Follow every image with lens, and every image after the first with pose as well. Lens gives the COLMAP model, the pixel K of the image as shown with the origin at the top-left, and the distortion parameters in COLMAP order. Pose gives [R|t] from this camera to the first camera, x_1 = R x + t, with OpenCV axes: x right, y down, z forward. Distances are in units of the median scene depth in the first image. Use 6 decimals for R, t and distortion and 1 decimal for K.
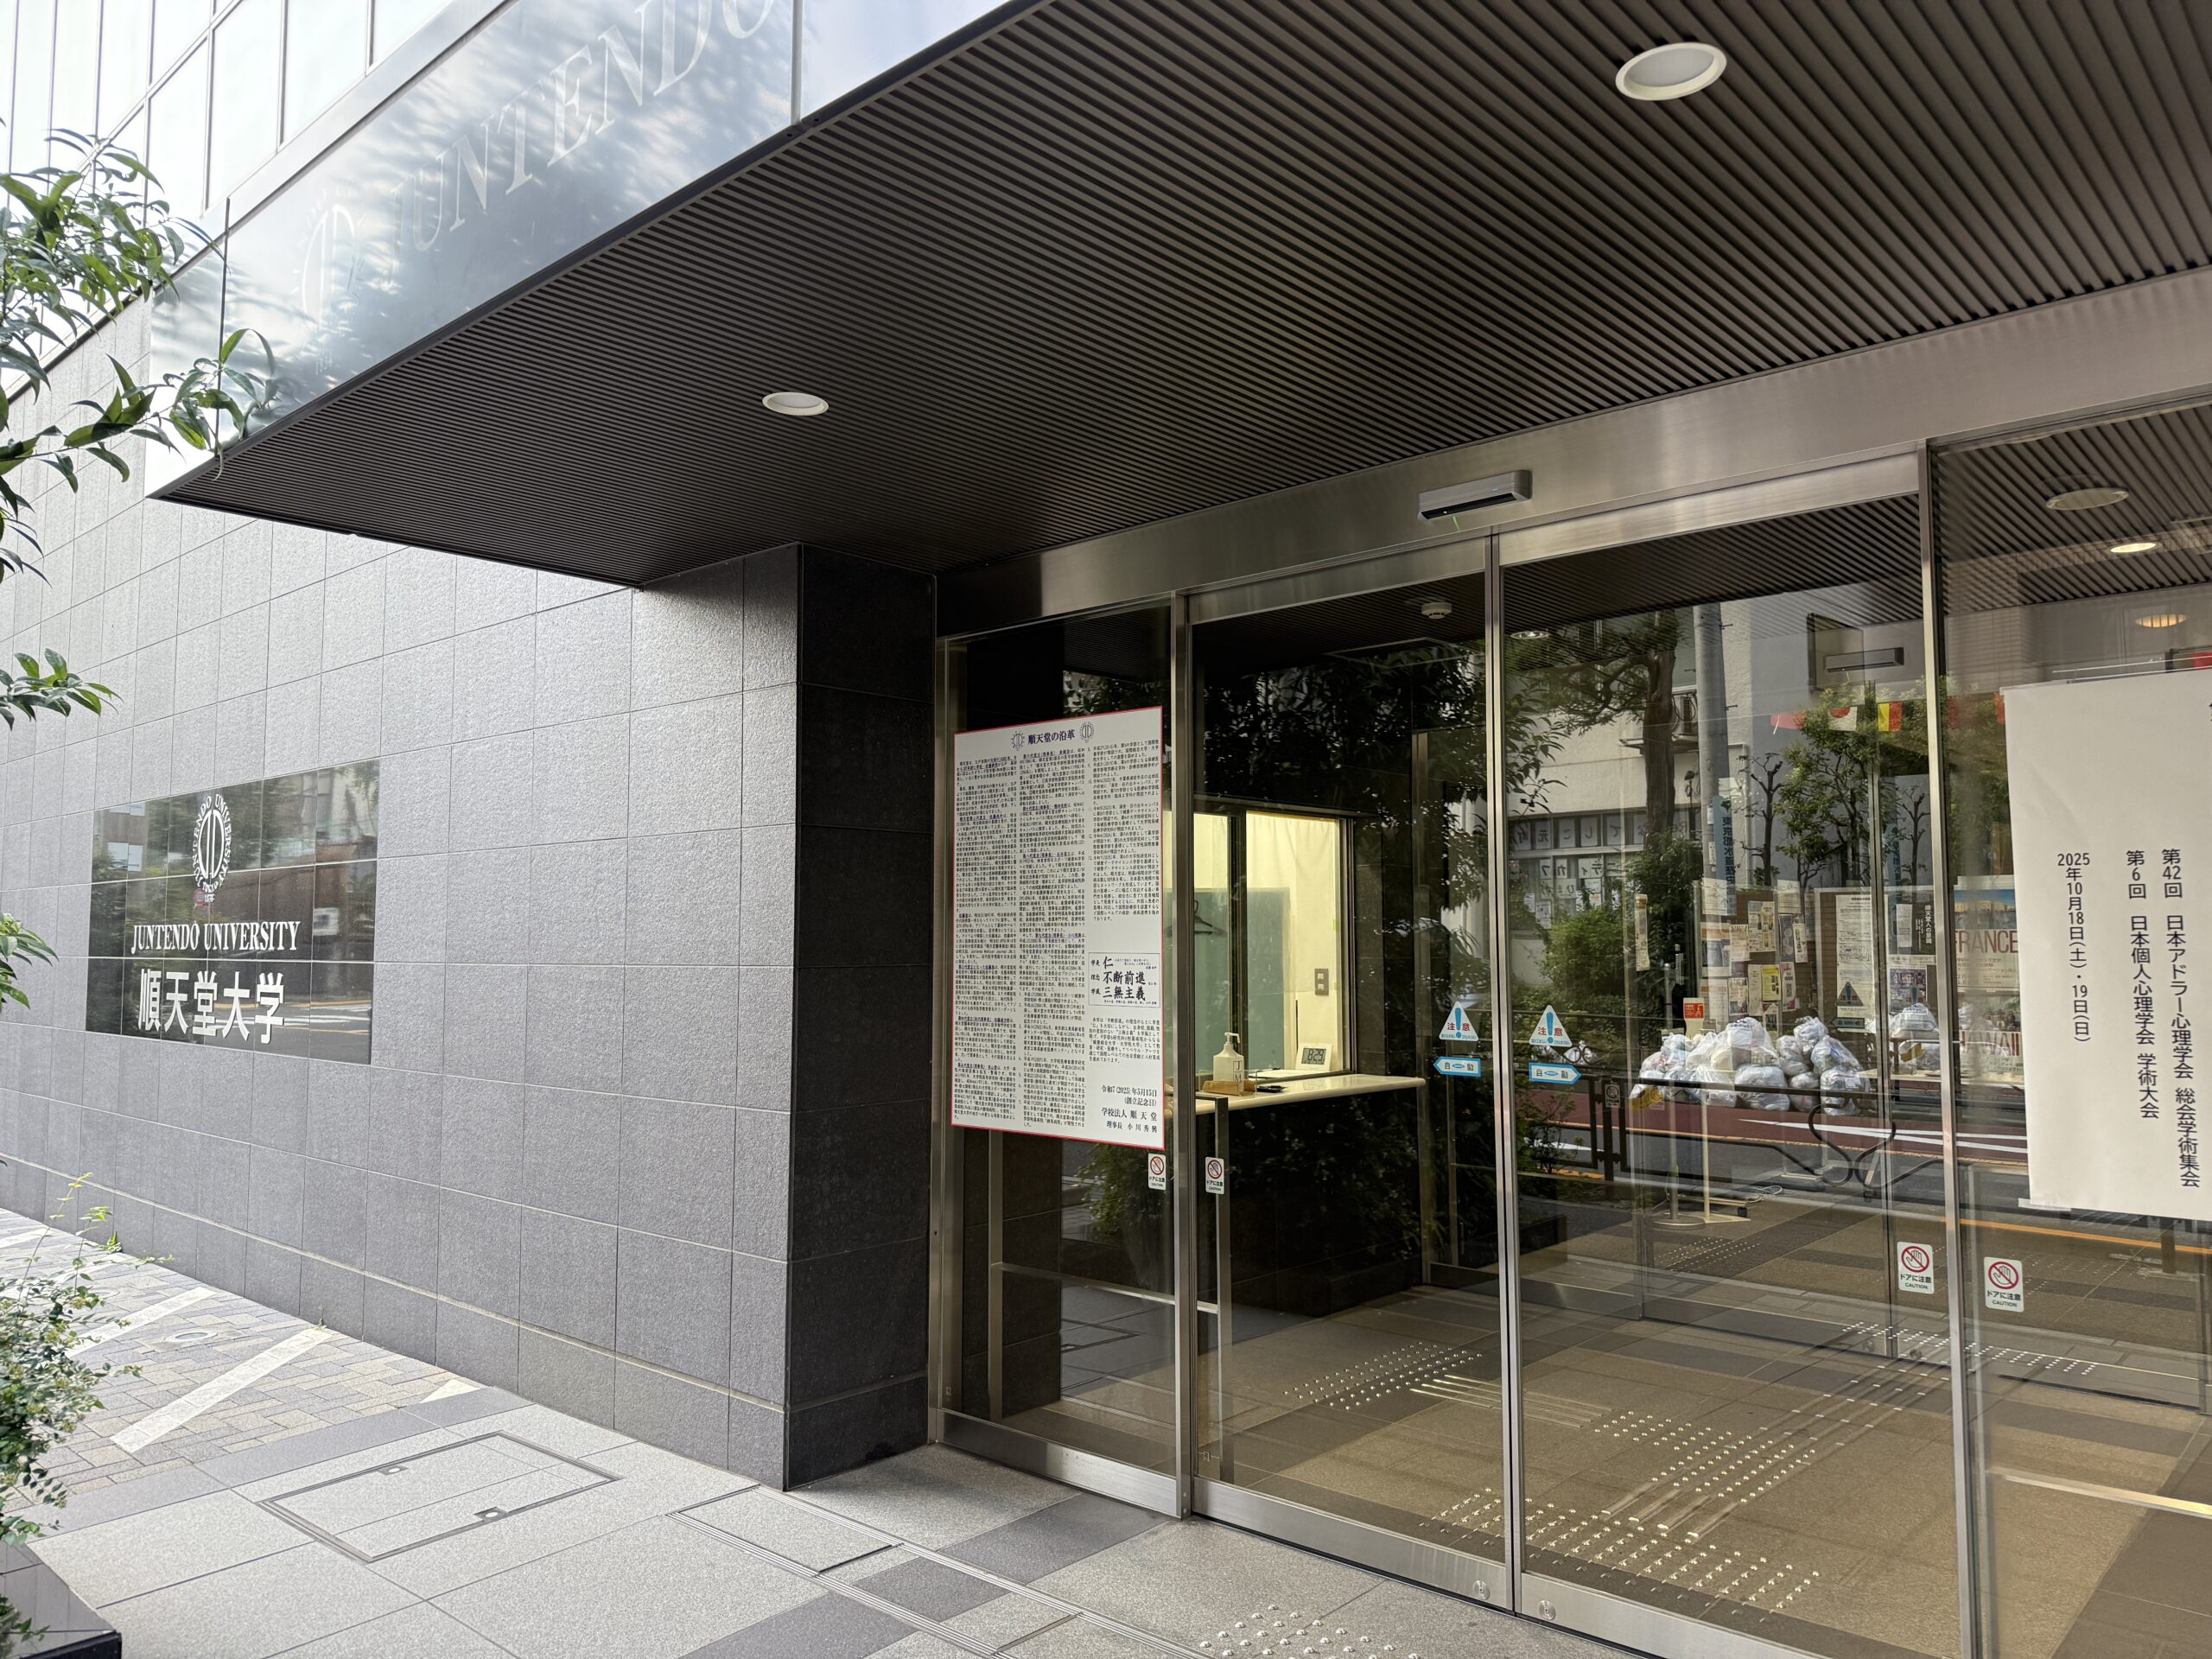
lens RADIAL K [[1555.2, 0, 1106.0], [0, 1555.2, 829.5], [0, 0, 1]] dist [0.124143, -0.169694]
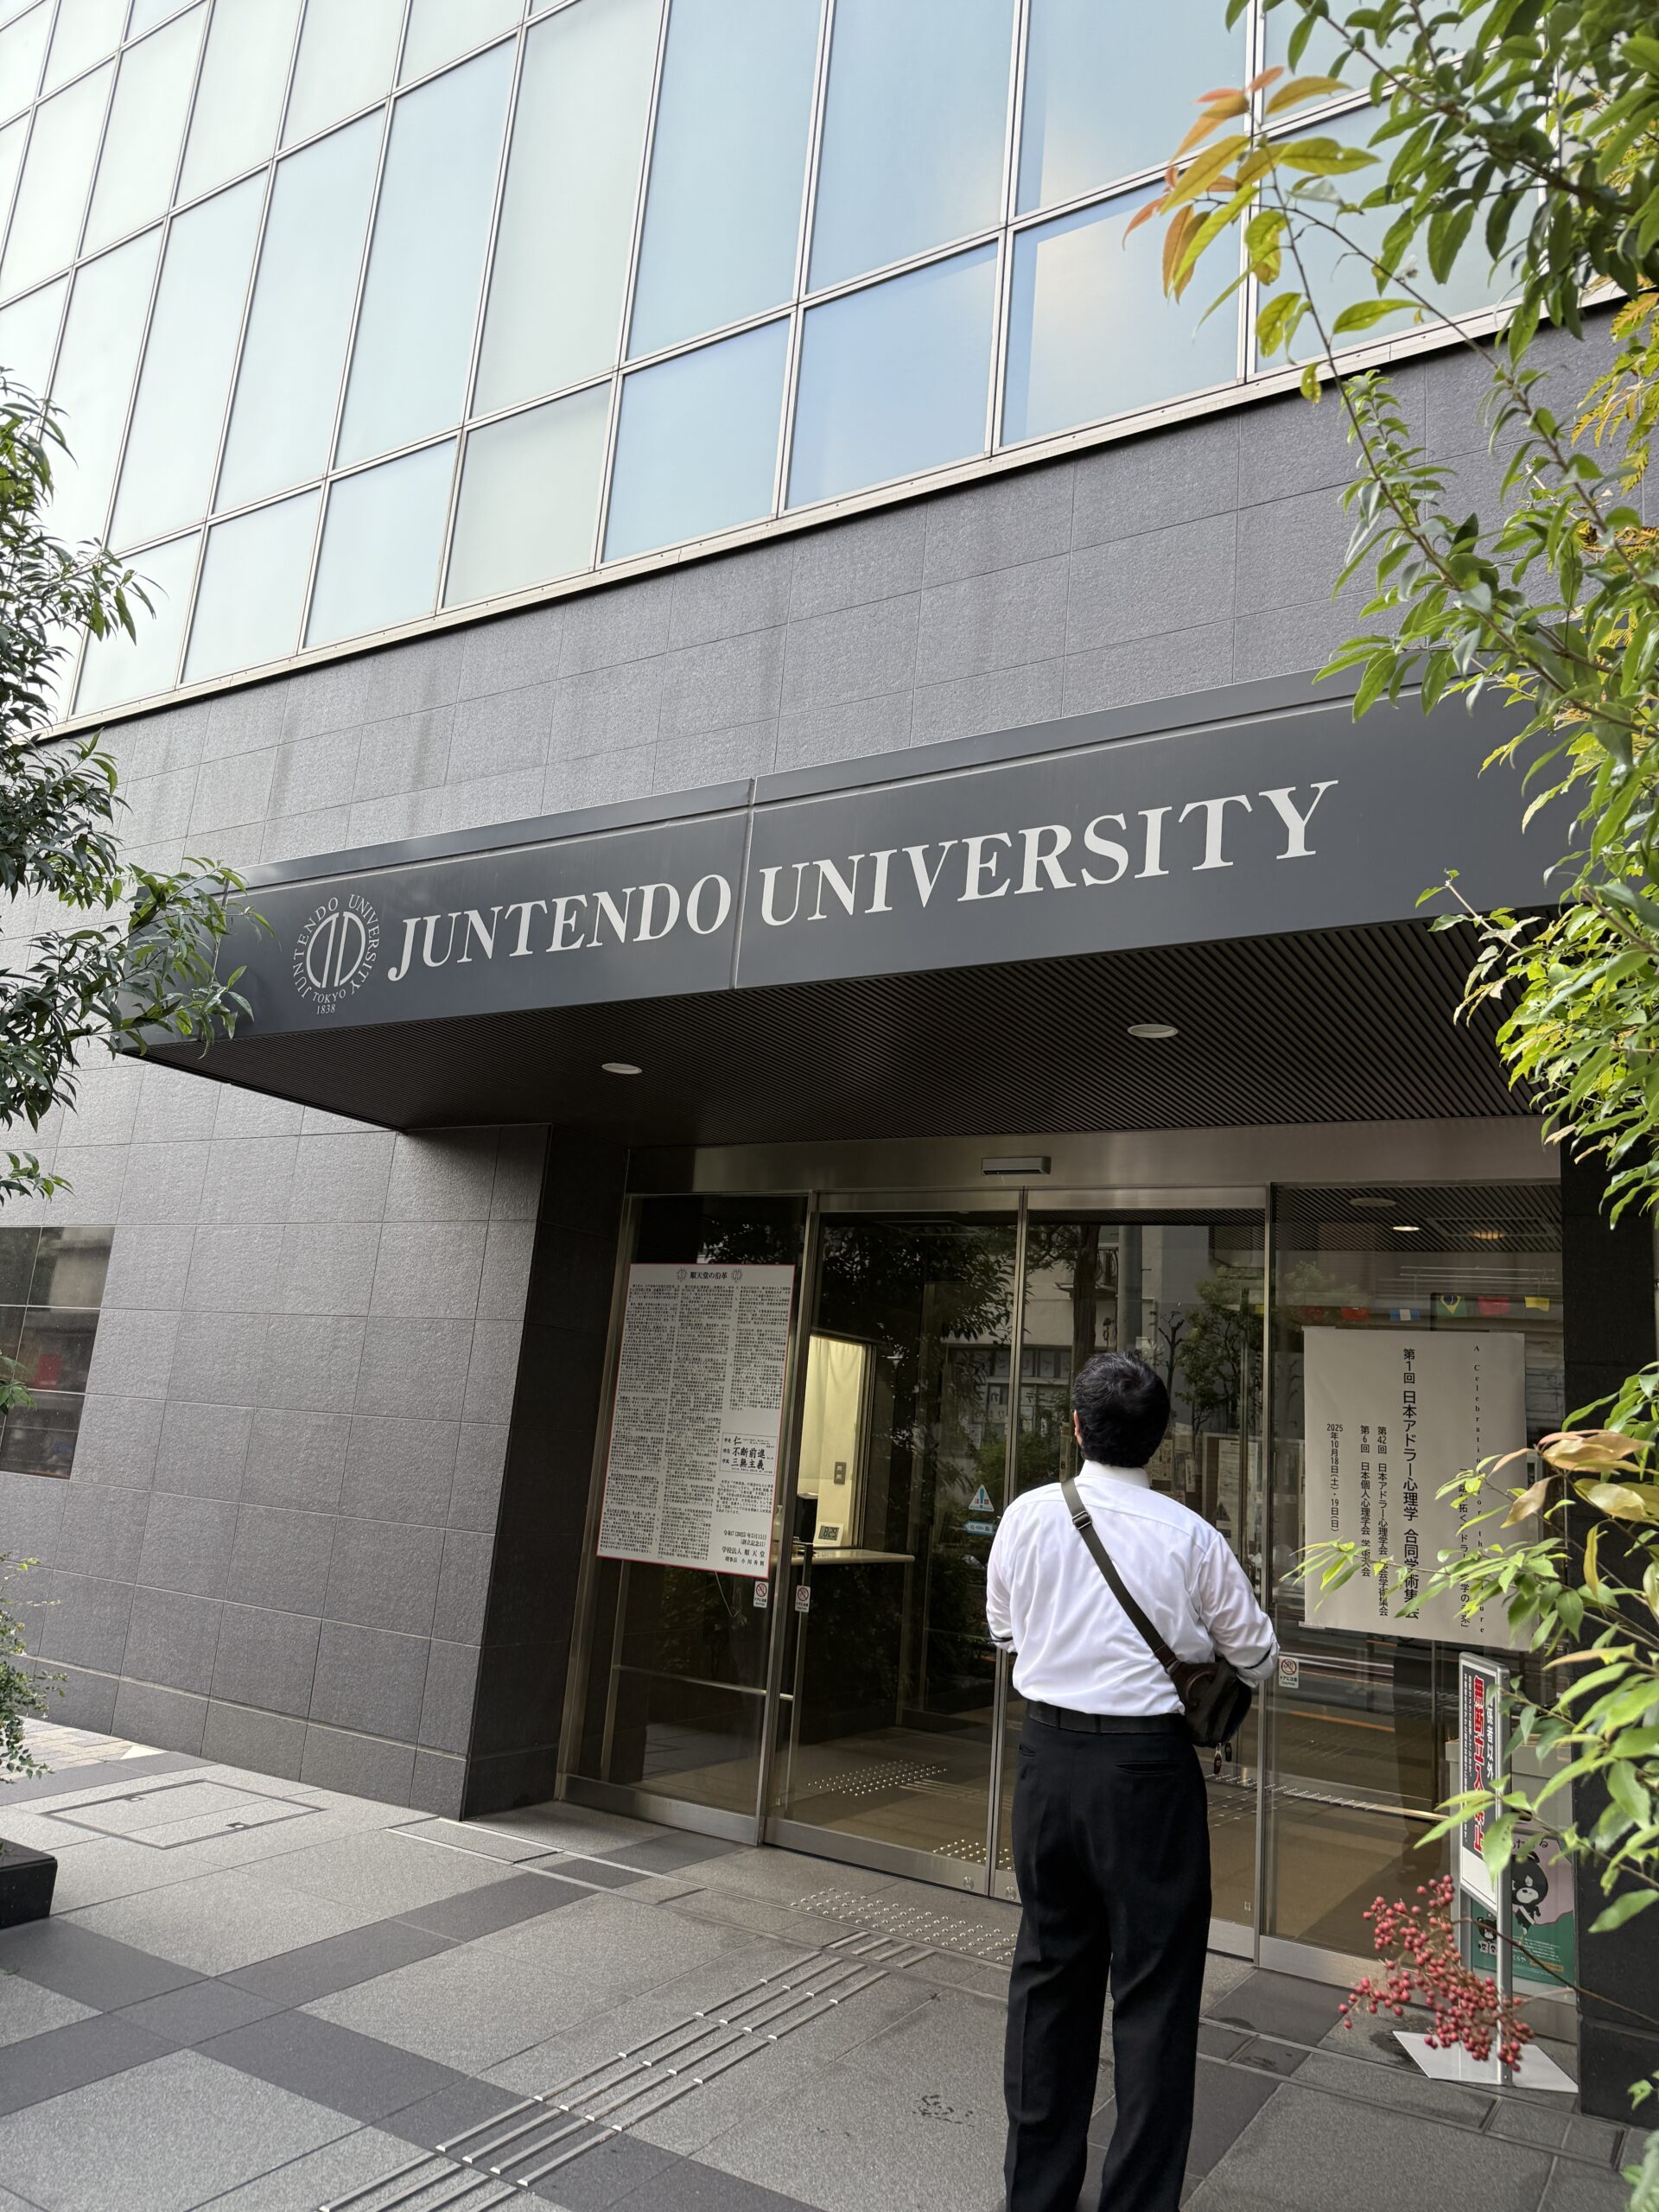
lens RADIAL K [[1553.9, 0, 820.5], [0, 1553.9, 1094.2], [0, 0, 1]] dist [0.163880, -0.346489]
pose [[0.979098, 0.120702, 0.163702, -0.185914], [-0.095682, 0.983590, -0.152956, -0.013871], [-0.179477, 0.134096, 0.974580, -0.427143]]
